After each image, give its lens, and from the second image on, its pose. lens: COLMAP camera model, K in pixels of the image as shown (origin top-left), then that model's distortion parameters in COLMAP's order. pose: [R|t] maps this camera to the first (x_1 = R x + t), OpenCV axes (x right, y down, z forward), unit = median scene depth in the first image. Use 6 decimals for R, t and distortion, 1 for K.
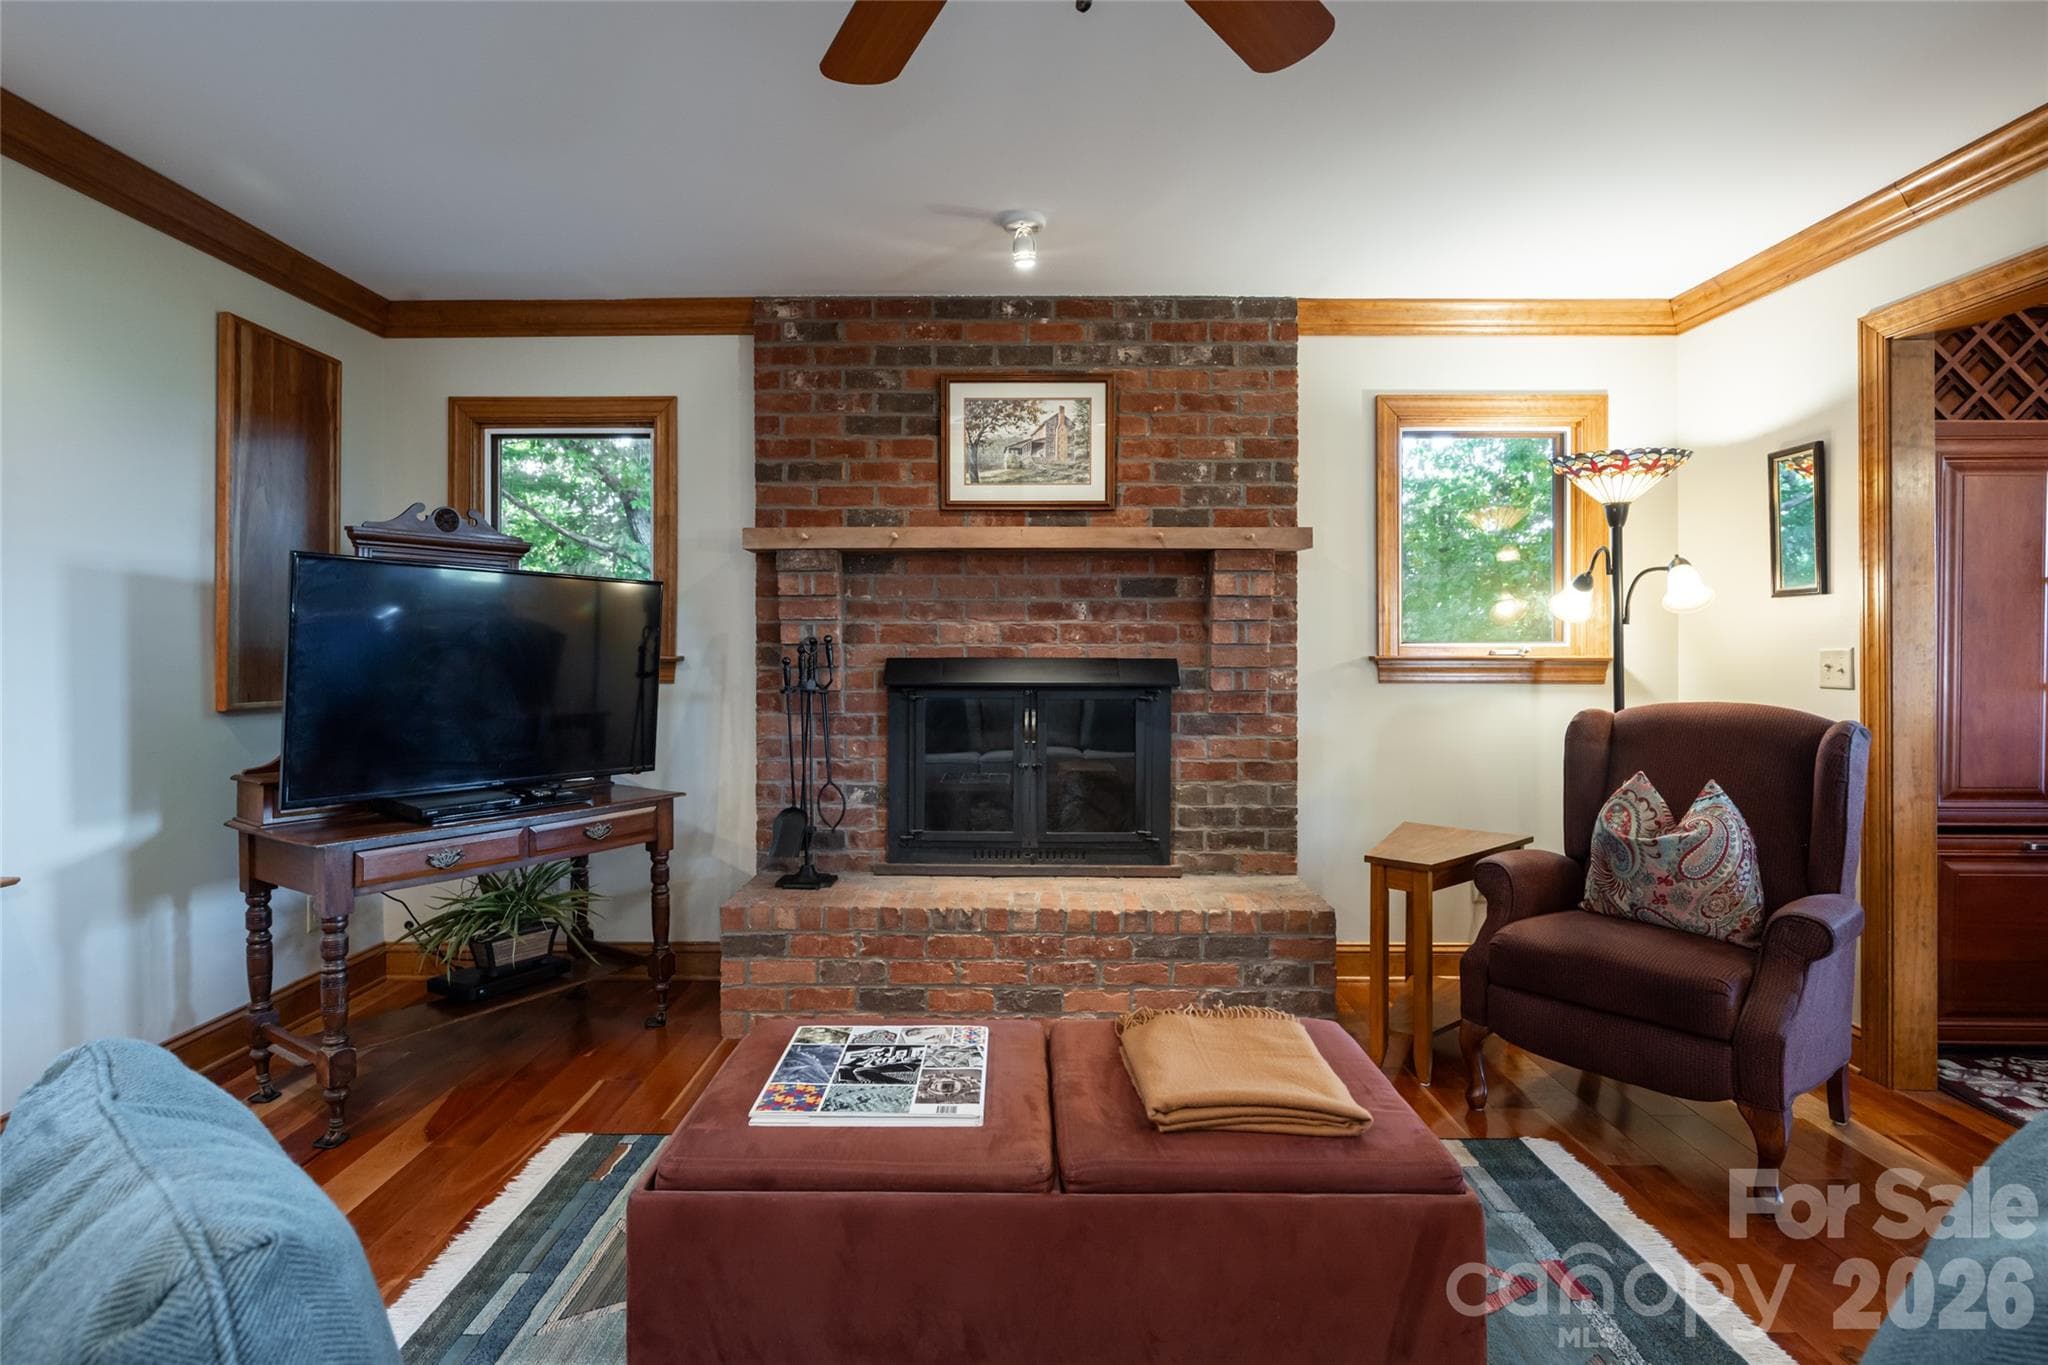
lens RADIAL K [[998.3, 0, 1005.7], [0, 998.3, 648.8], [0, 0, 1]] dist [0.000284, 0.000163]
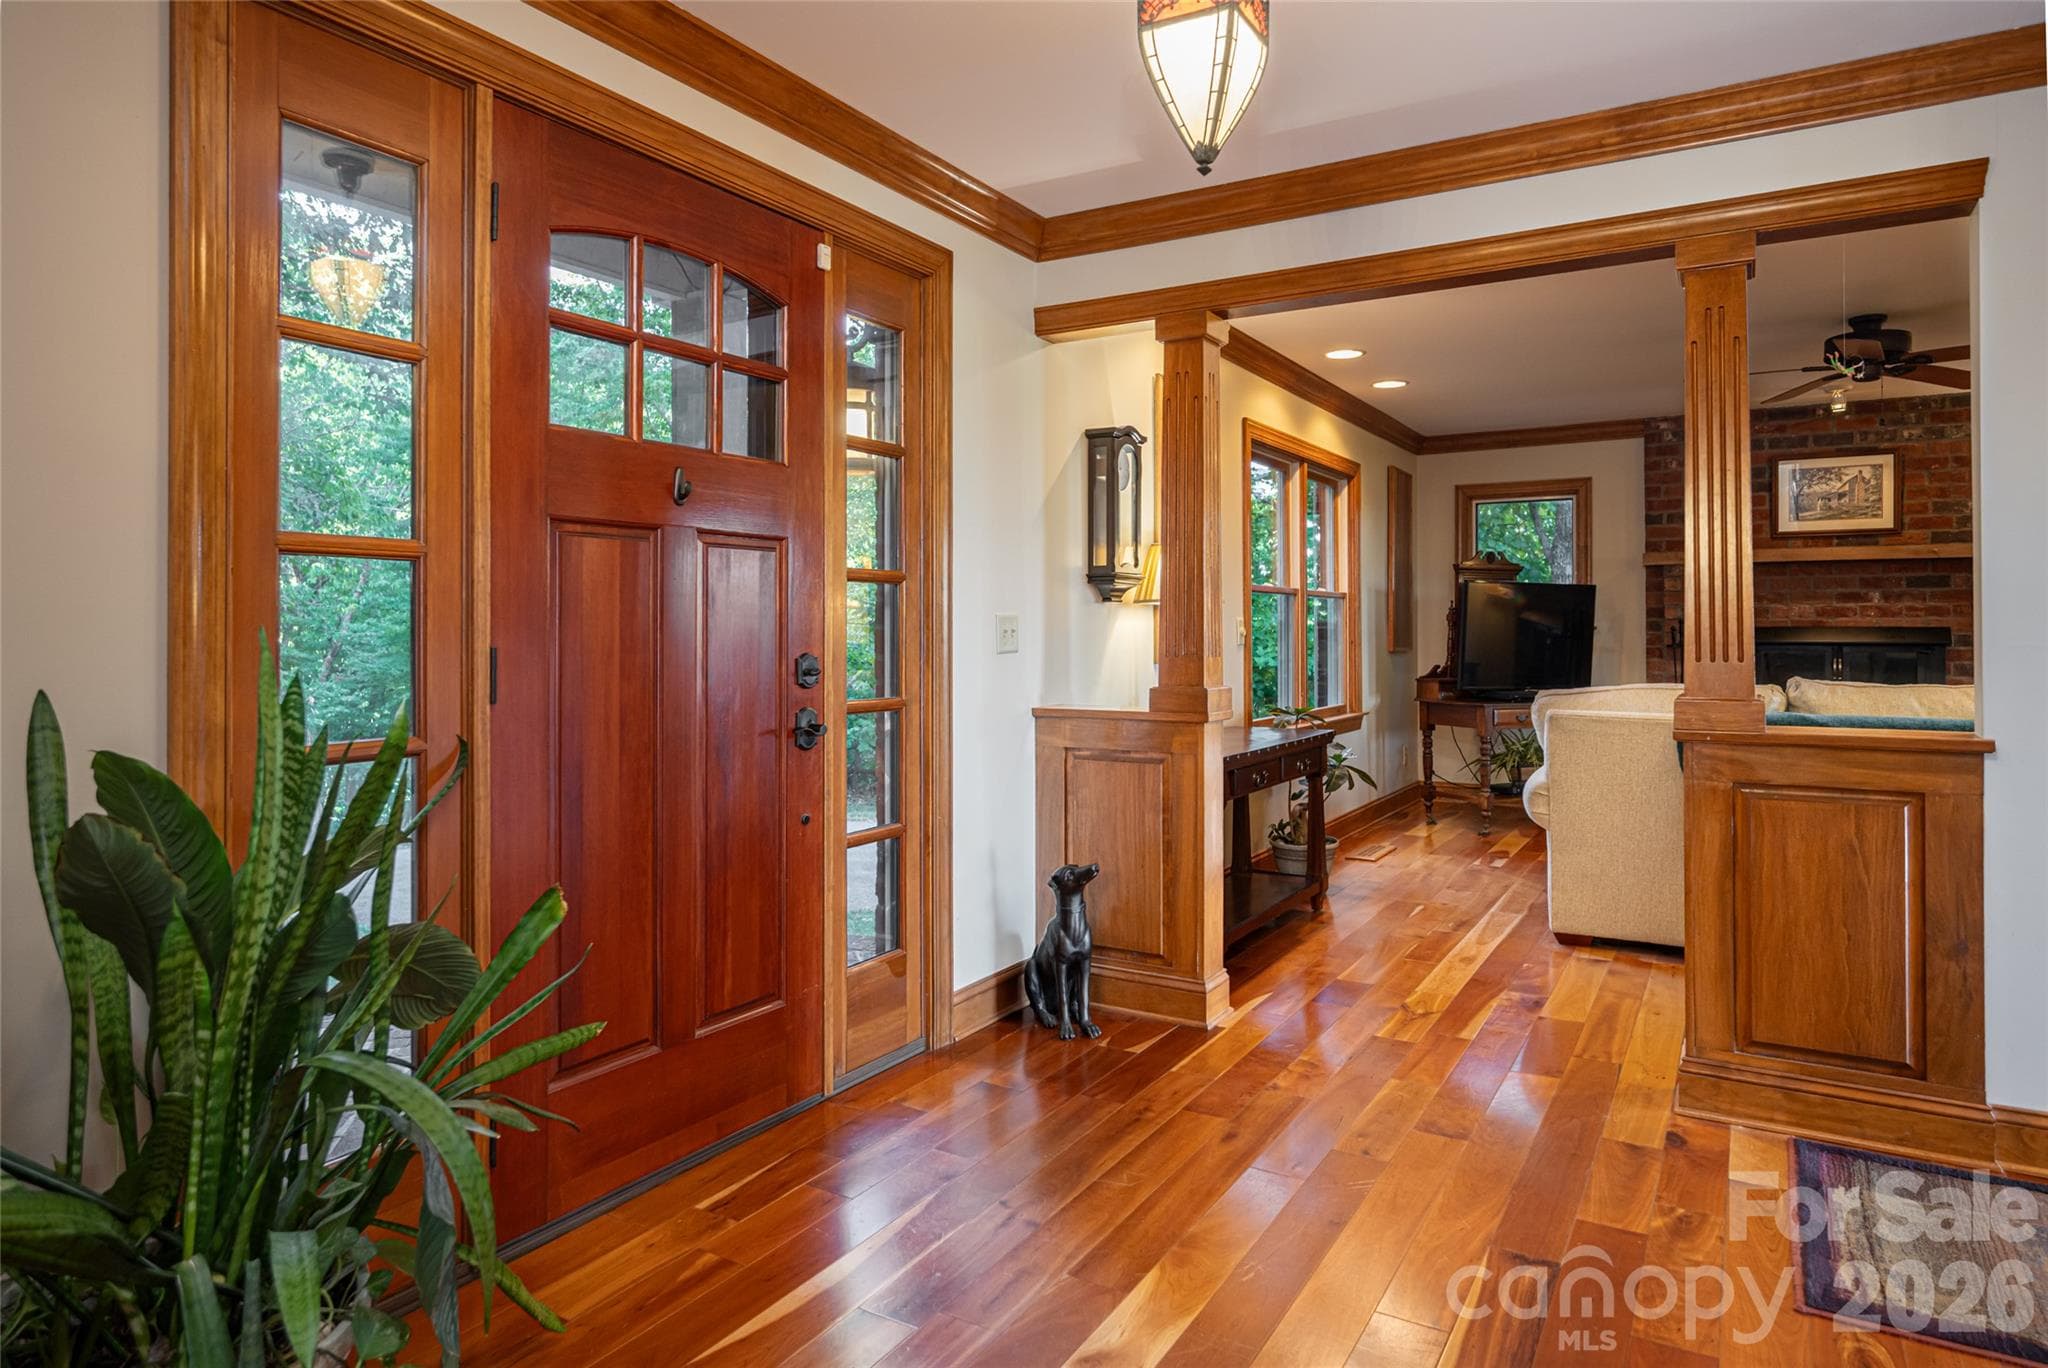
lens RADIAL K [[1199.1, 0, 1028.2], [0, 1199.1, 627.0], [0, 0, 1]] dist [-0.002747, -0.000914]
pose [[0.864779, -0.002357, -0.502146, -0.134264], [0.000747, 0.999994, -0.003408, 0.015198], [0.502151, 0.002572, 0.864776, -1.329168]]
